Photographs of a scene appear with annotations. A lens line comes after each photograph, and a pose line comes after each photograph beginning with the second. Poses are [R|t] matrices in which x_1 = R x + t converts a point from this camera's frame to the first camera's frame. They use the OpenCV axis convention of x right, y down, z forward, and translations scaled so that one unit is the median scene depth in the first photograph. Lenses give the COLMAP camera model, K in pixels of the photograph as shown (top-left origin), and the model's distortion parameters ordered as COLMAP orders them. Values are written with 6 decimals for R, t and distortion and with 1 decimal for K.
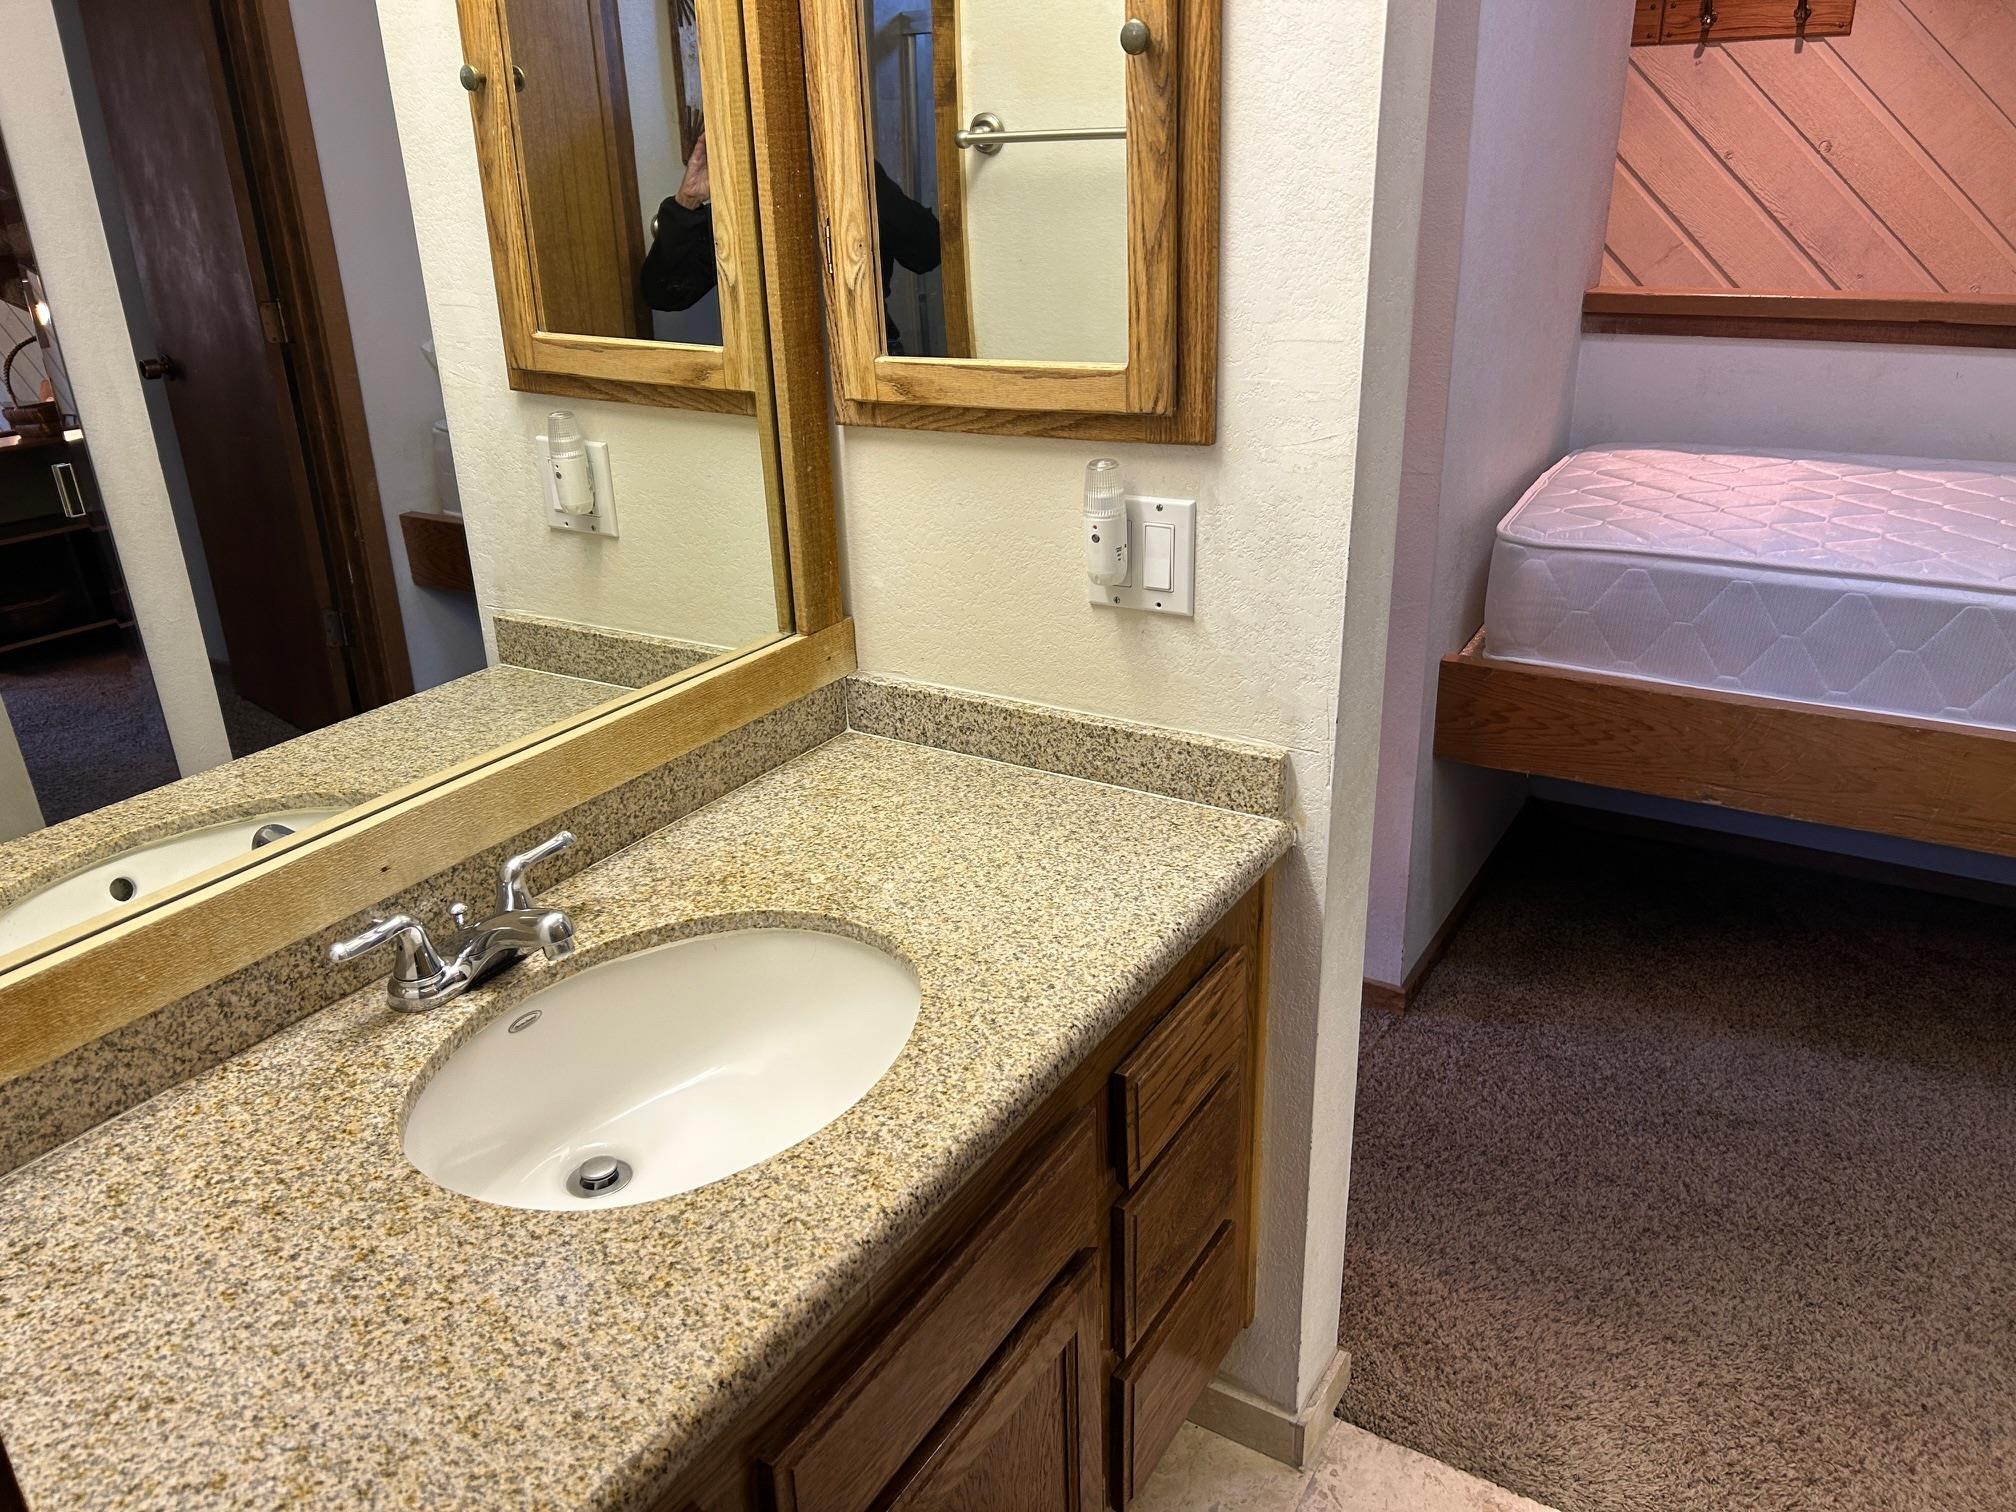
lens RADIAL K [[1512.0, 0, 1012.7], [0, 1512.0, 755.8], [0, 0, 1]] dist [0.014288, -0.022998]
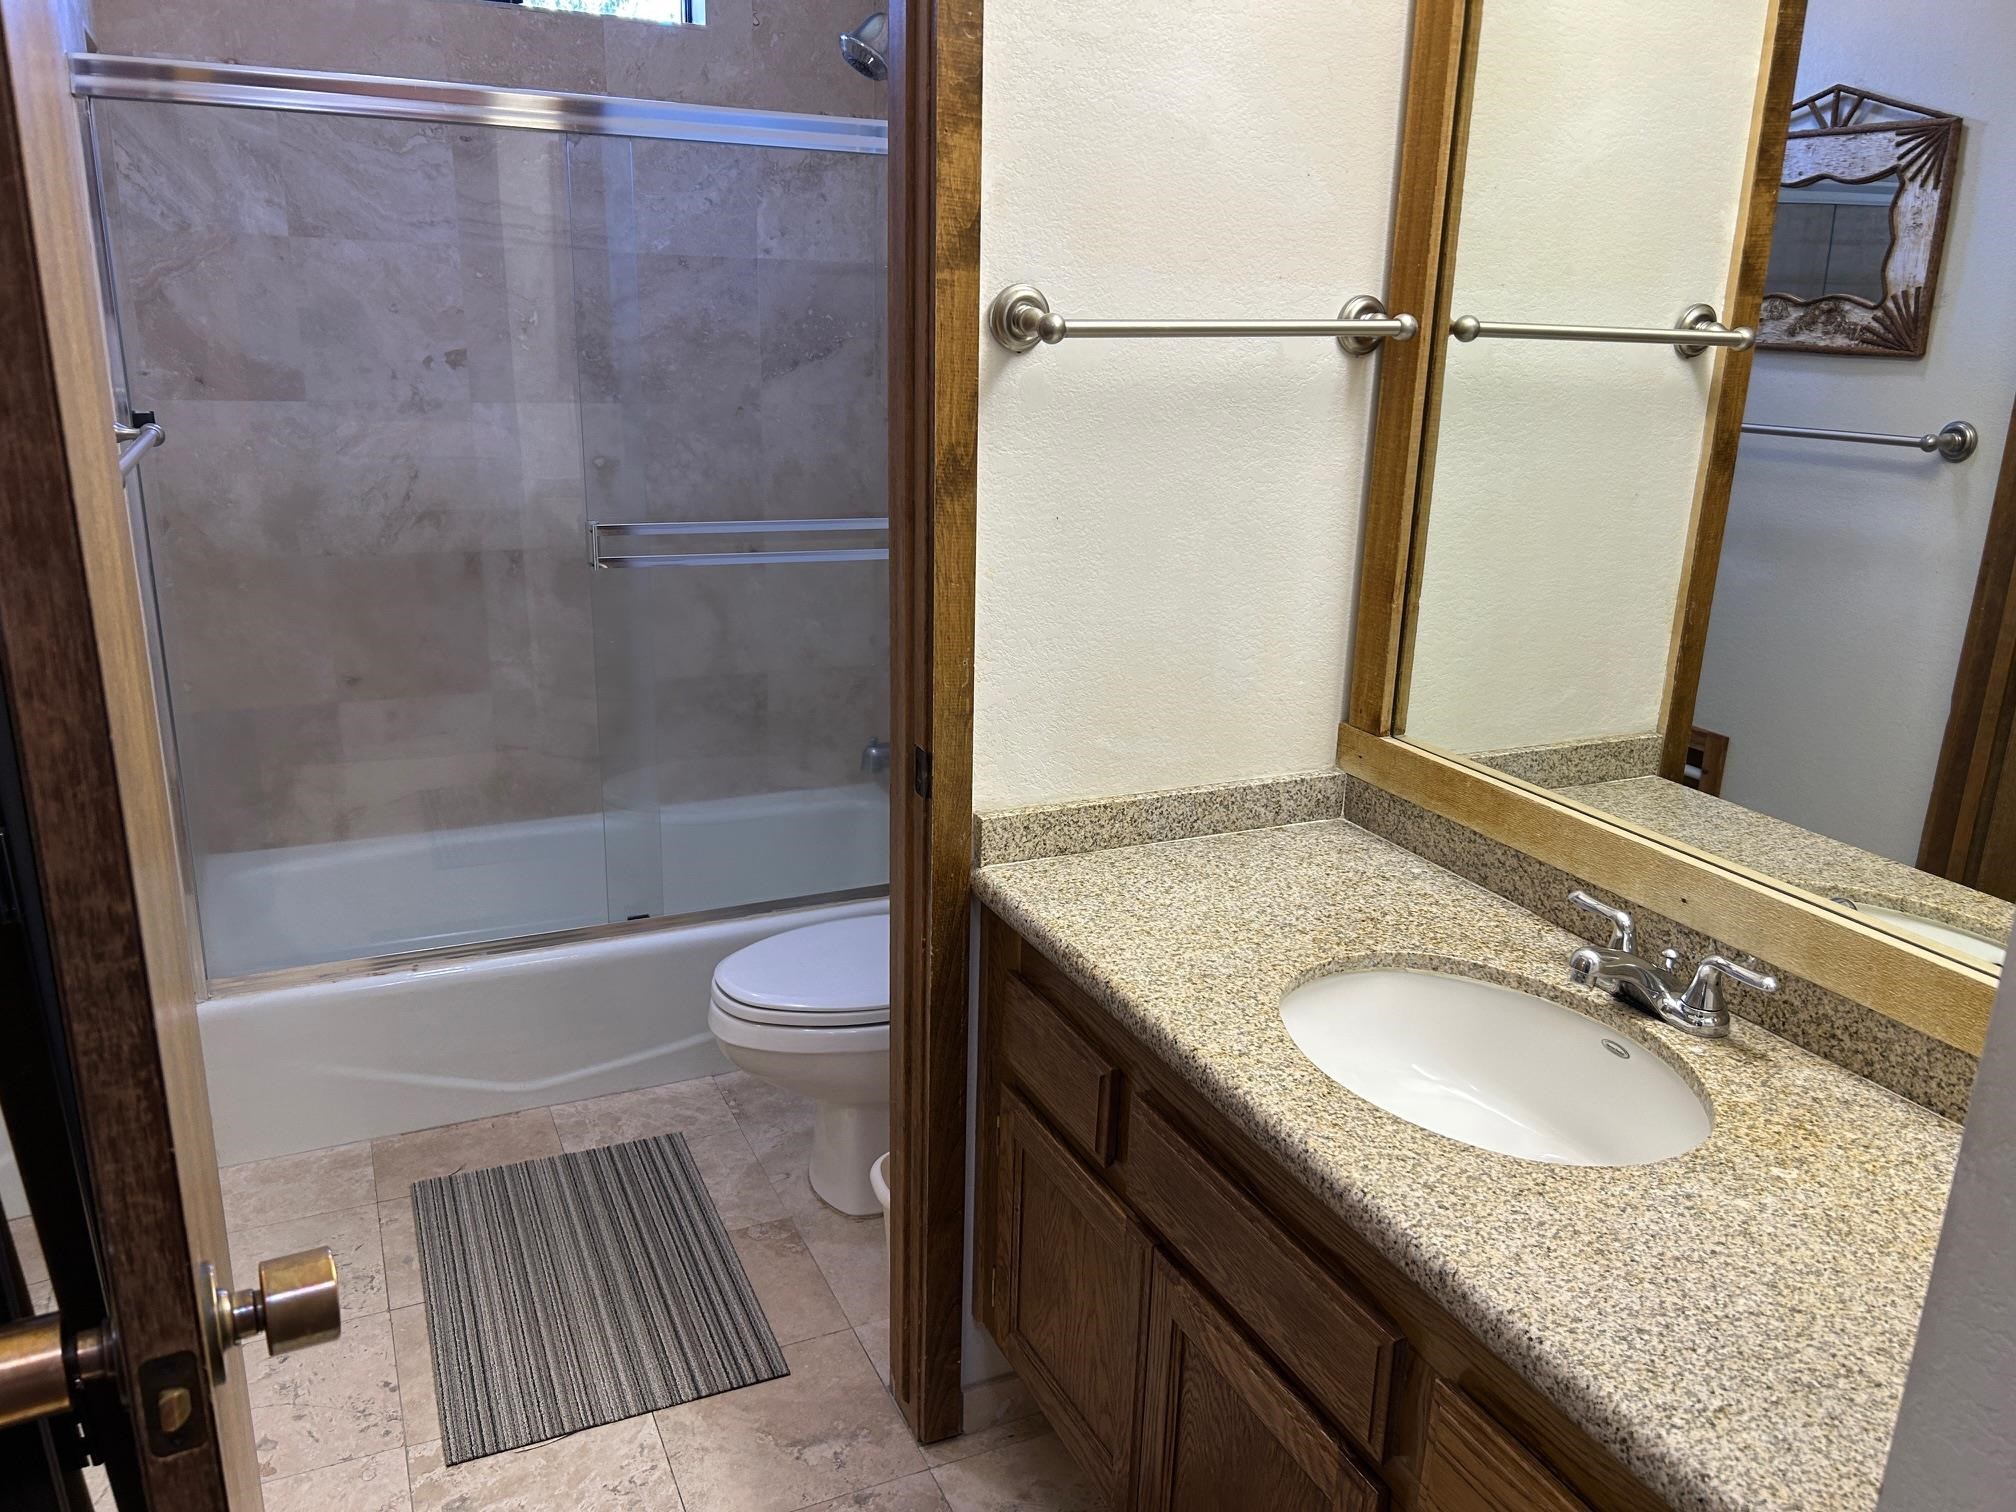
lens RADIAL K [[1512.0, 0, 1010.2], [0, 1512.0, 758.5], [0, 0, 1]] dist [0.014288, -0.022998]
pose [[-0.570390, 0.244298, -0.784203, 0.903900], [-0.312473, 0.818419, 0.482235, -0.477127], [0.759616, 0.520104, -0.390481, 1.066395]]
